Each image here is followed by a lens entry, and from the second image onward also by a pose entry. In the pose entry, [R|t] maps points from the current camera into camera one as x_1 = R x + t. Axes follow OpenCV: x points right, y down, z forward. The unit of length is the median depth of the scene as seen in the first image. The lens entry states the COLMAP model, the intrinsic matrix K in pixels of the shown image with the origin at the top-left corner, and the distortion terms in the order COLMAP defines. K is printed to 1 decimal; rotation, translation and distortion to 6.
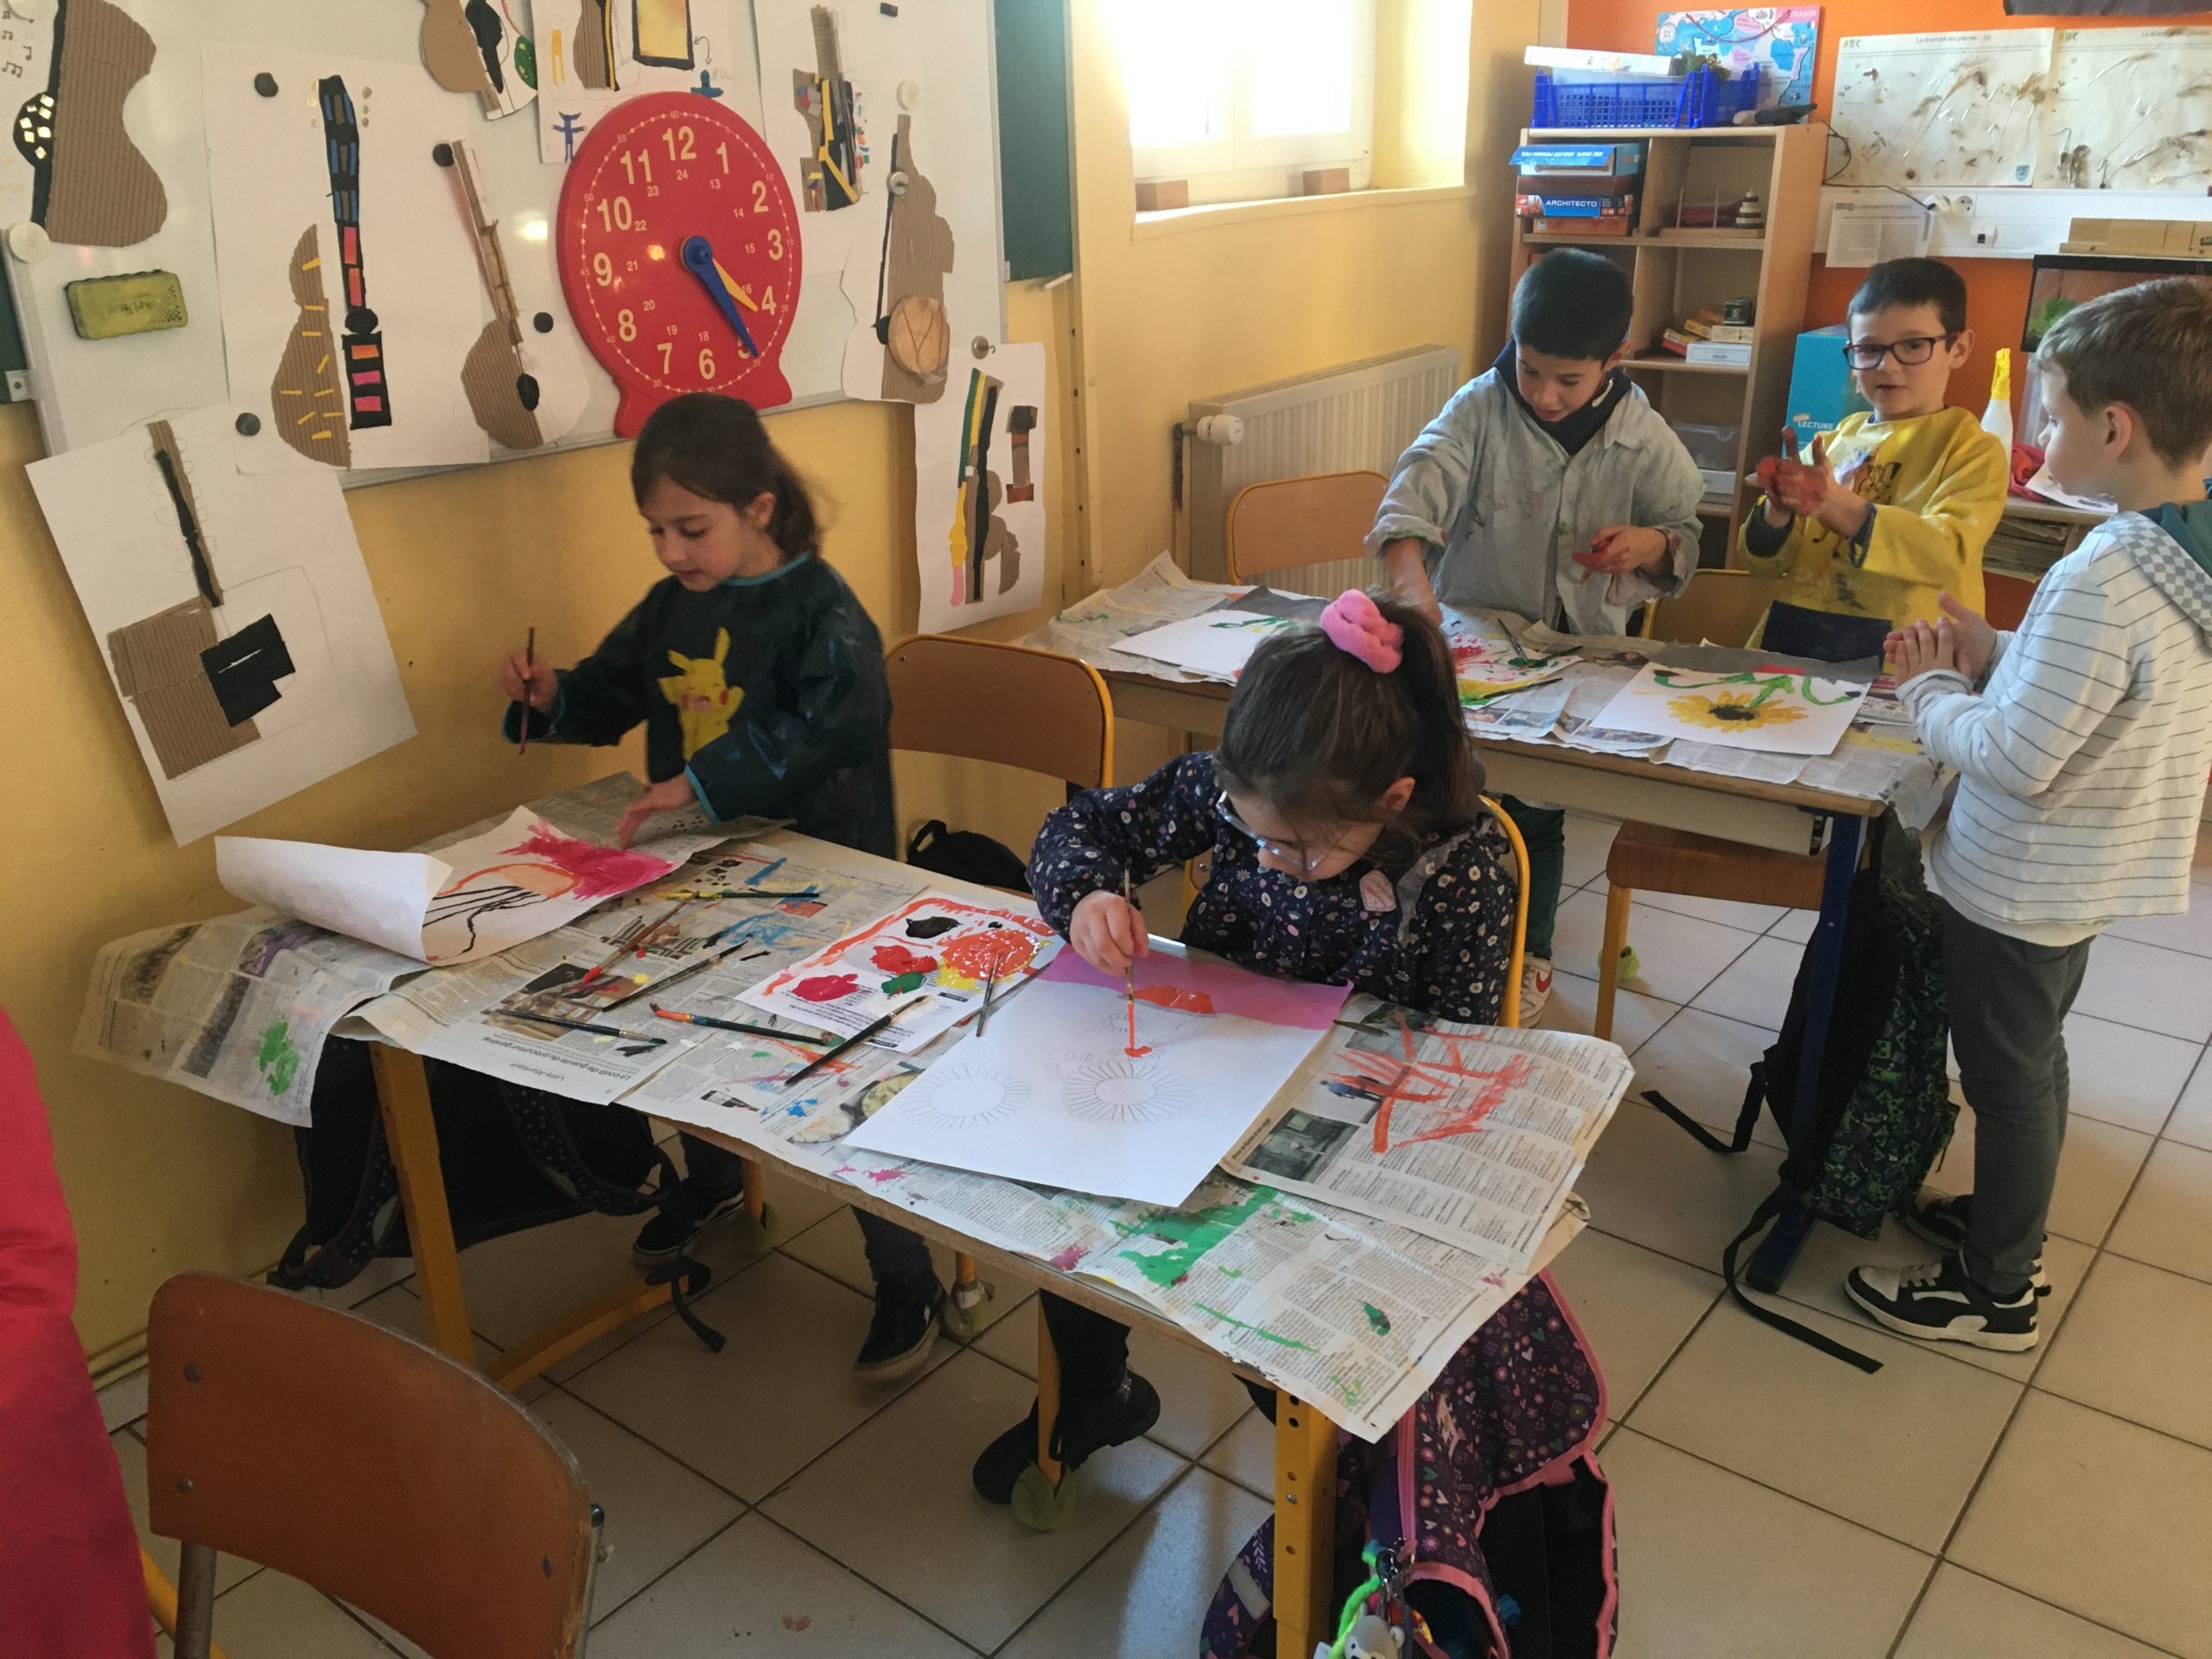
lens RADIAL K [[1870.4, 0, 1111.7], [0, 1870.4, 835.5], [0, 0, 1]] dist [0.054035, -0.063219]
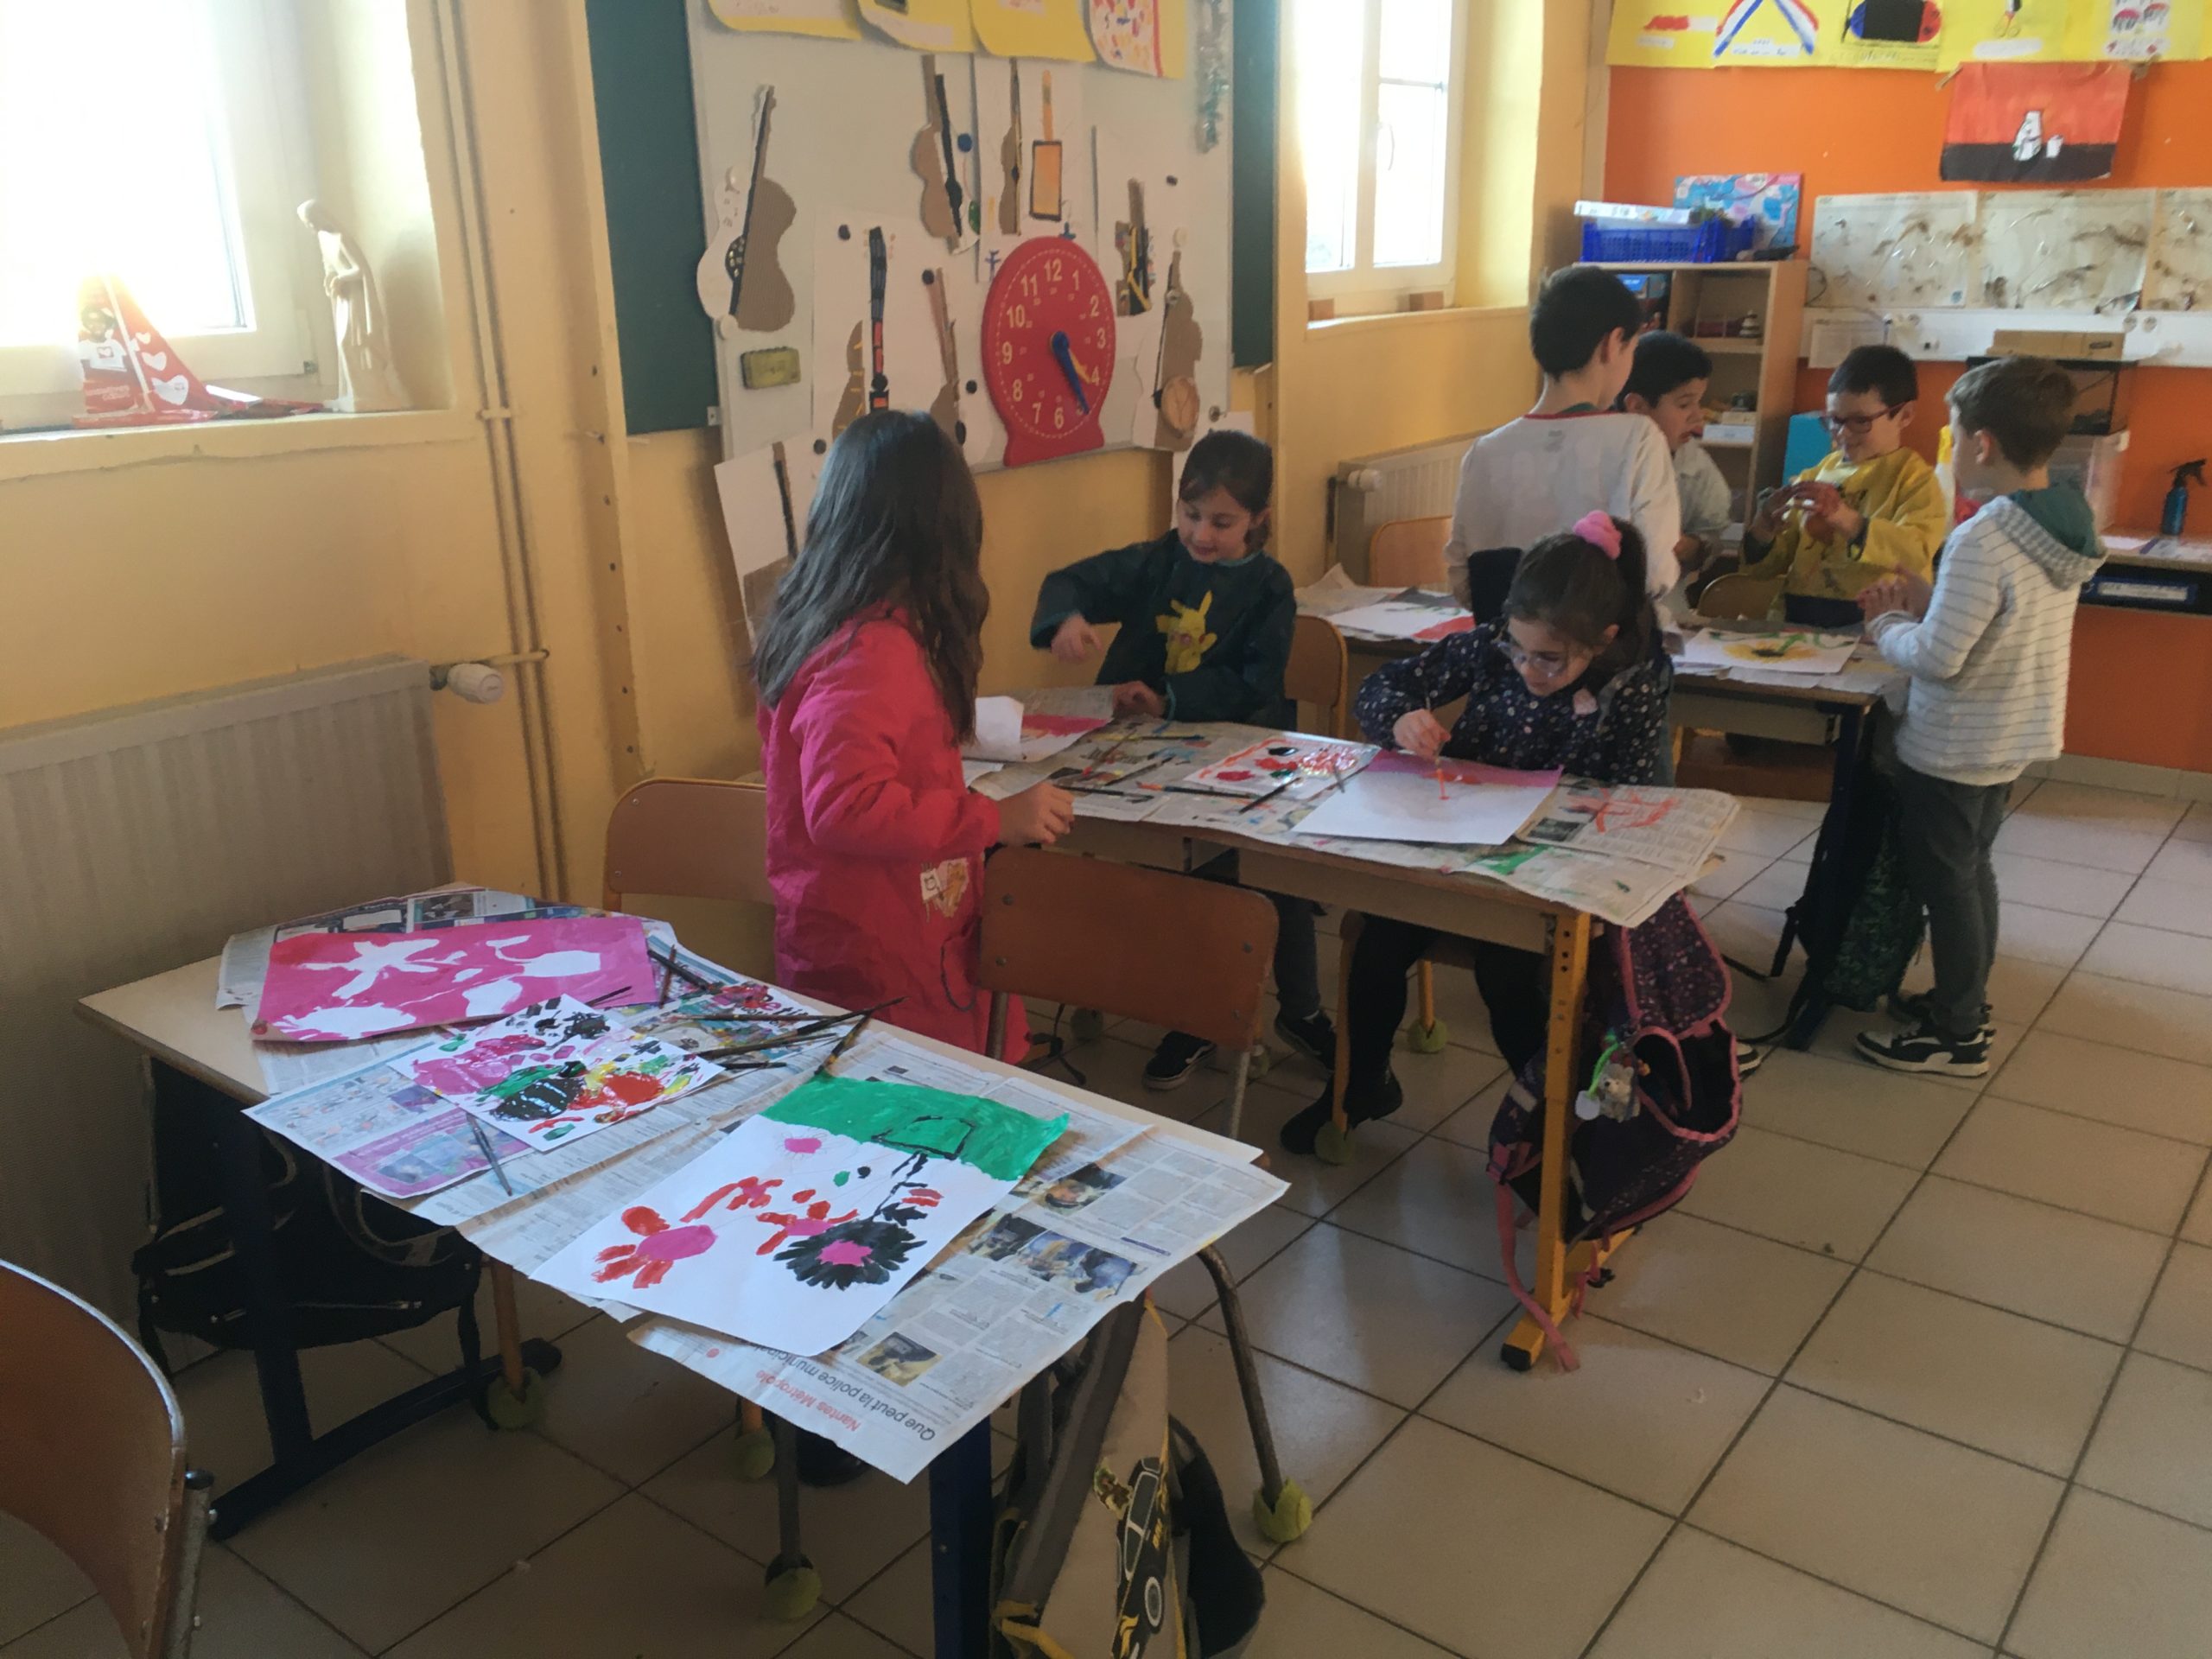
lens RADIAL K [[1870.4, 0, 1103.3], [0, 1870.4, 831.0], [0, 0, 1]] dist [0.054035, -0.063219]
pose [[0.999897, 0.001207, 0.014277, -0.218757], [-0.000279, 0.997893, -0.064877, 0.176943], [-0.014325, 0.064867, 0.997791, -0.467459]]
